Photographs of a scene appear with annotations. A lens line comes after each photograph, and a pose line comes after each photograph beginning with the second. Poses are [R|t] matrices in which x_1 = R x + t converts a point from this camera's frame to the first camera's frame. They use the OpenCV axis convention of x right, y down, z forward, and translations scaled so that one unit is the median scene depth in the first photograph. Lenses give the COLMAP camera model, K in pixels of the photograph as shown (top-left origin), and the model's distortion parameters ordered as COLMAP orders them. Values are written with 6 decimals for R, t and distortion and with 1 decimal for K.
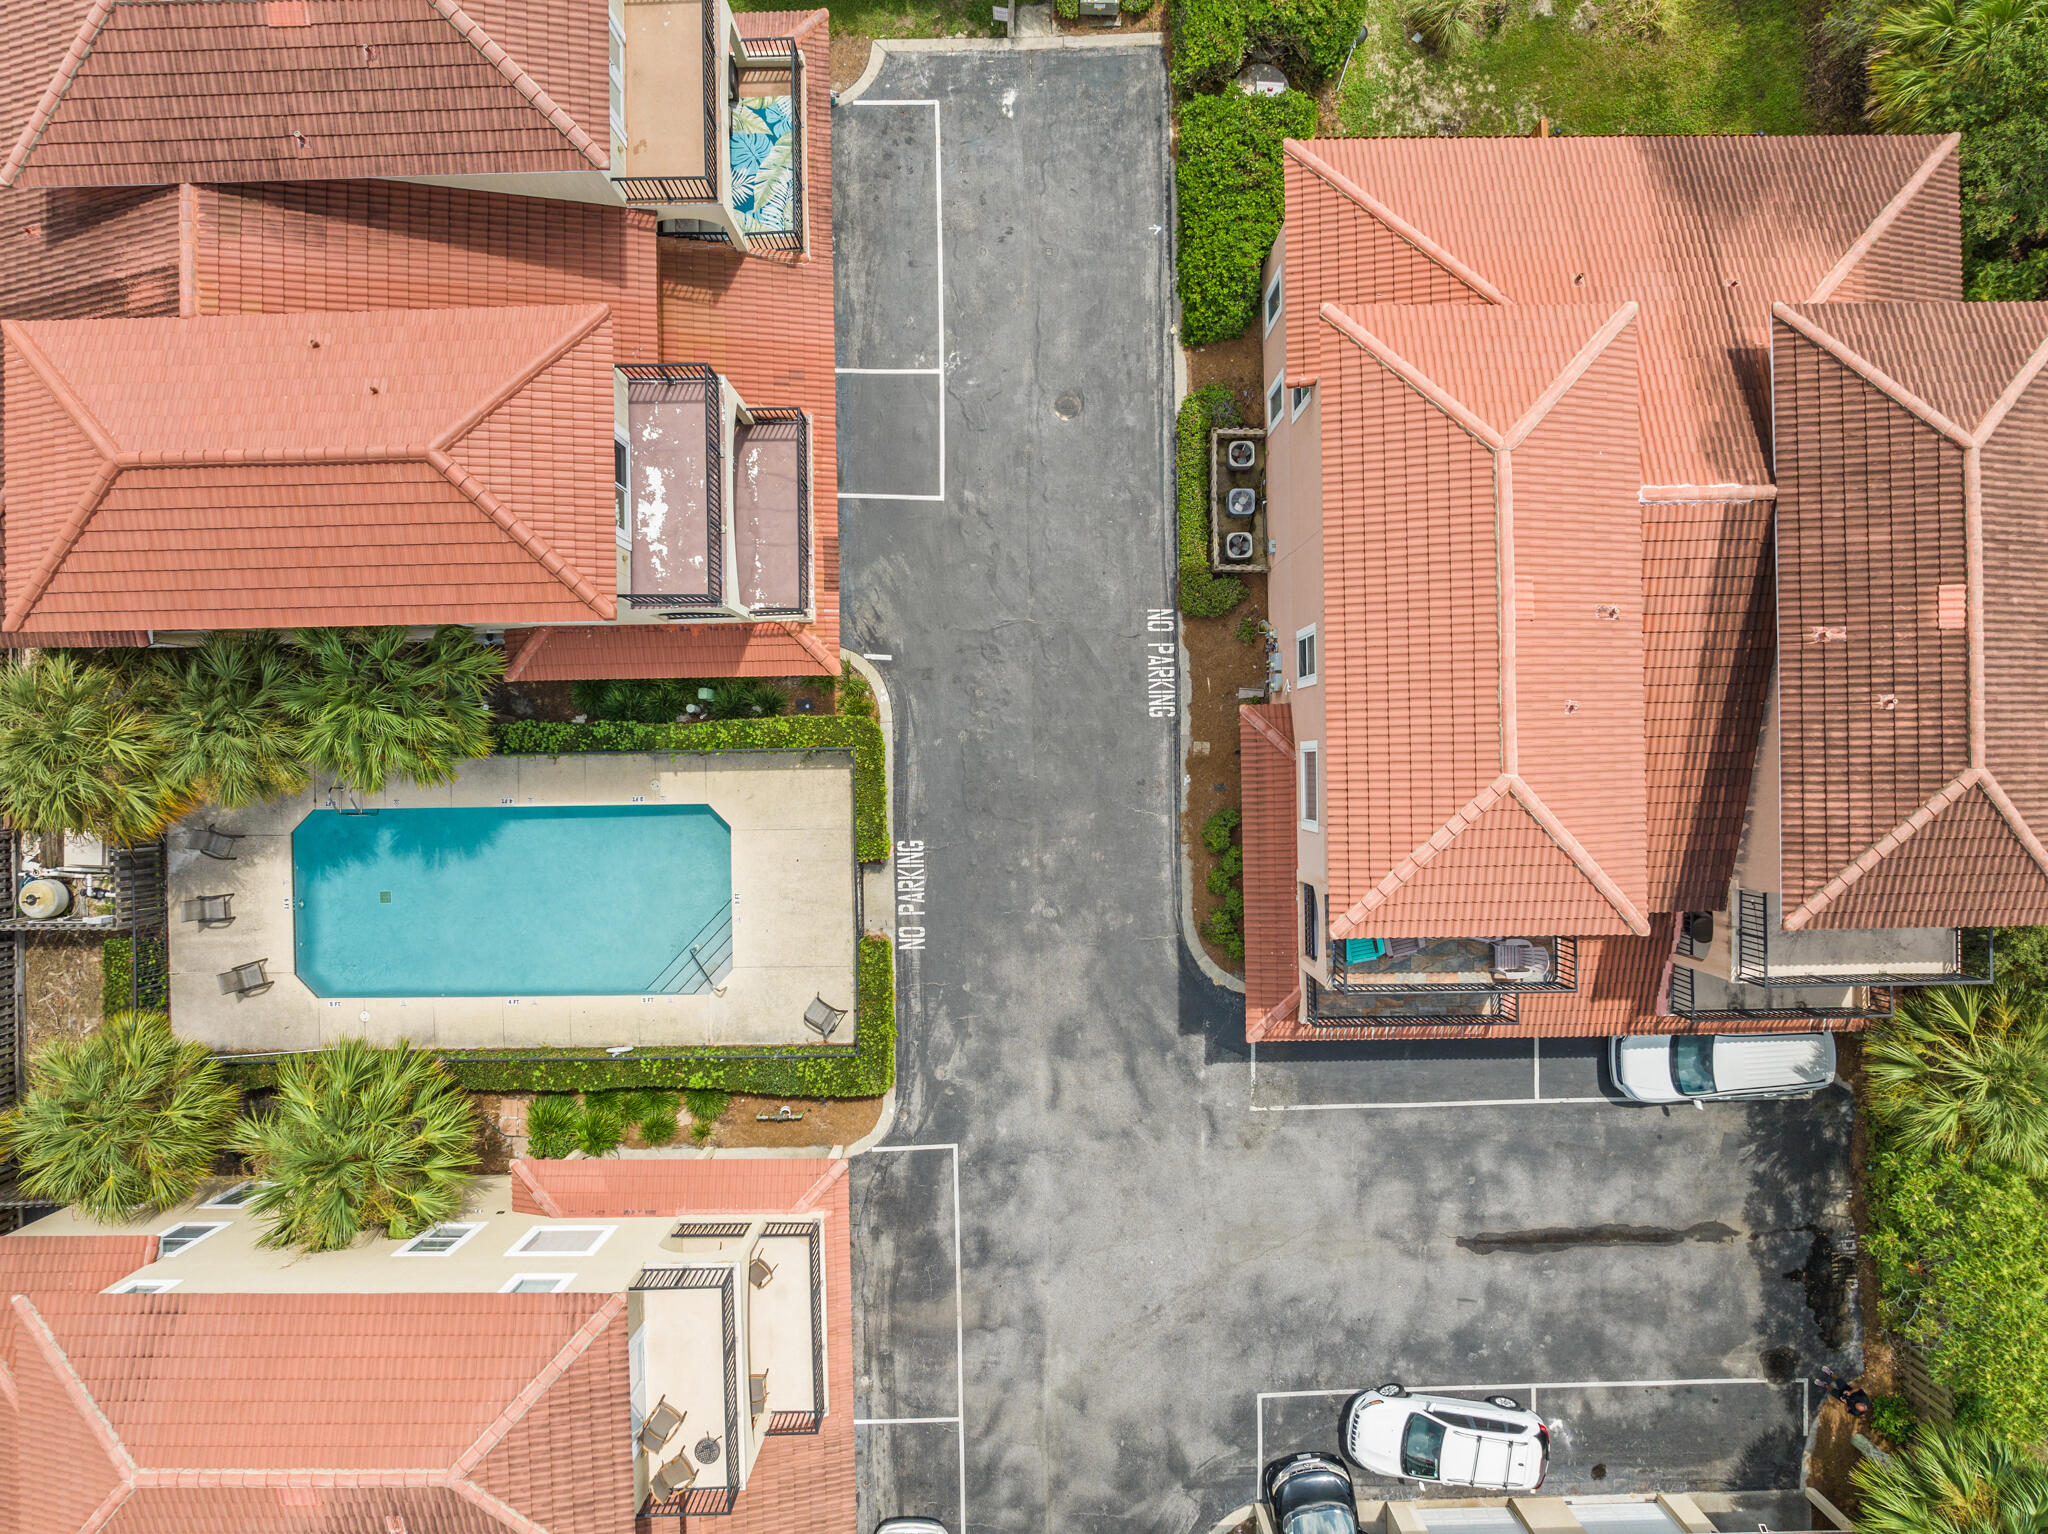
lens RADIAL K [[1445.3, 0, 1013.3], [0, 1445.3, 763.8], [0, 0, 1]] dist [-0.049205, 0.021687]
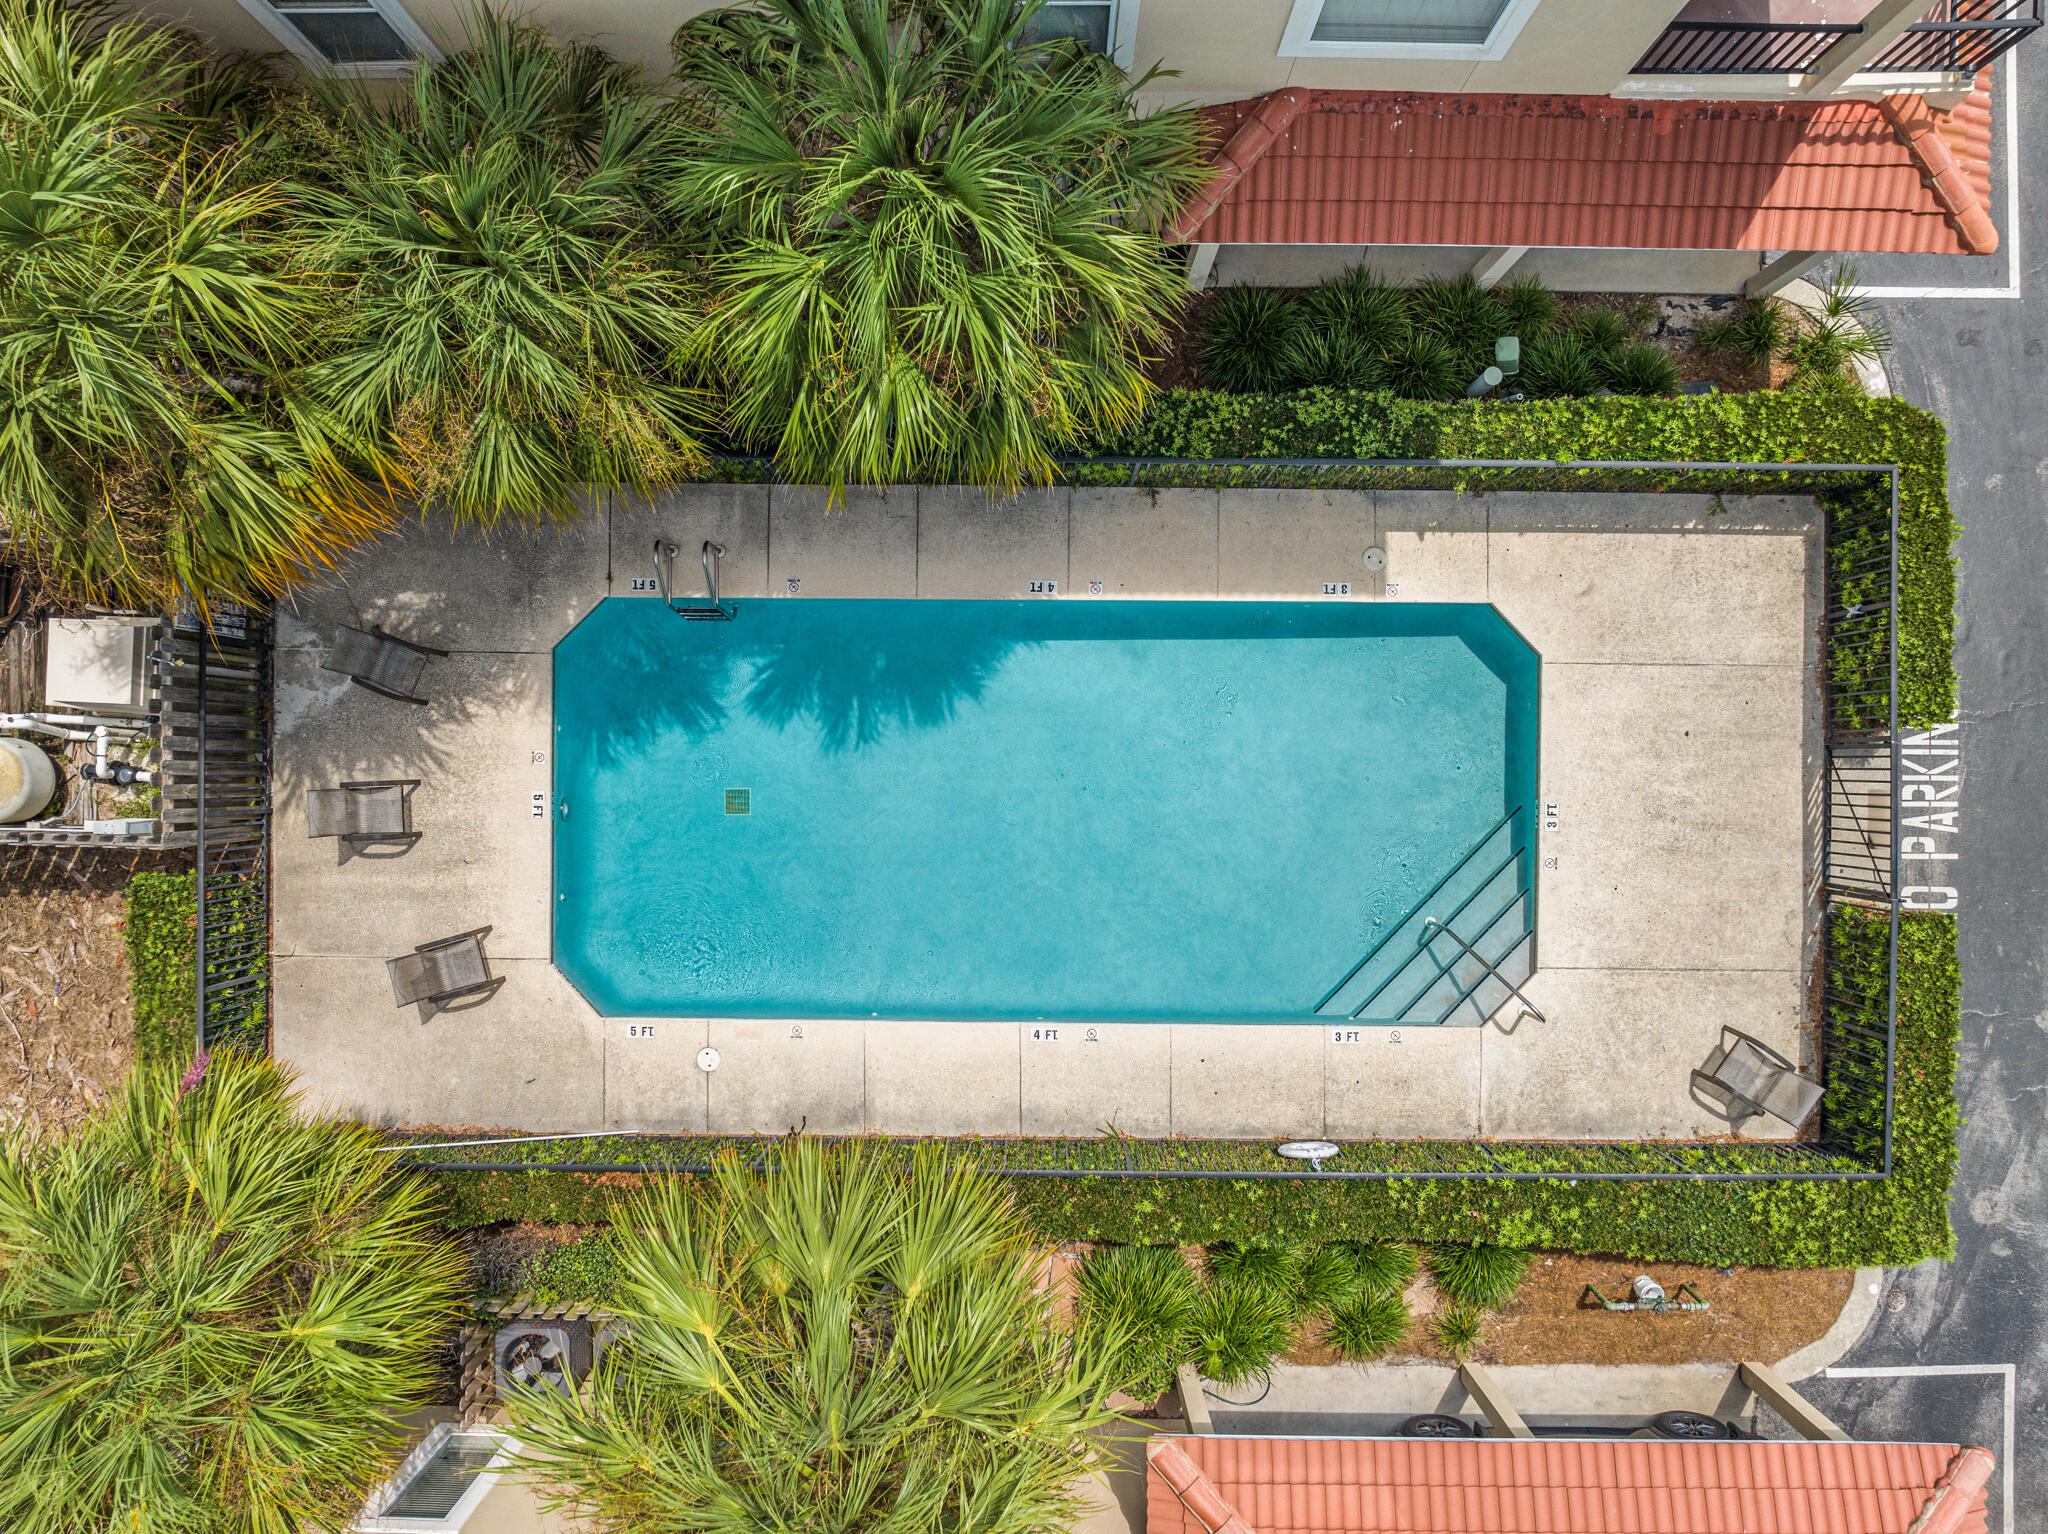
lens RADIAL K [[1445.3, 0, 1017.8], [0, 1445.3, 766.3], [0, 0, 1]] dist [-0.049205, 0.021687]
pose [[0.999693, 0.023996, -0.006251, -0.357050], [-0.024004, 0.999711, -0.001305, 0.082893], [0.006218, 0.001455, 0.999980, 0.551185]]
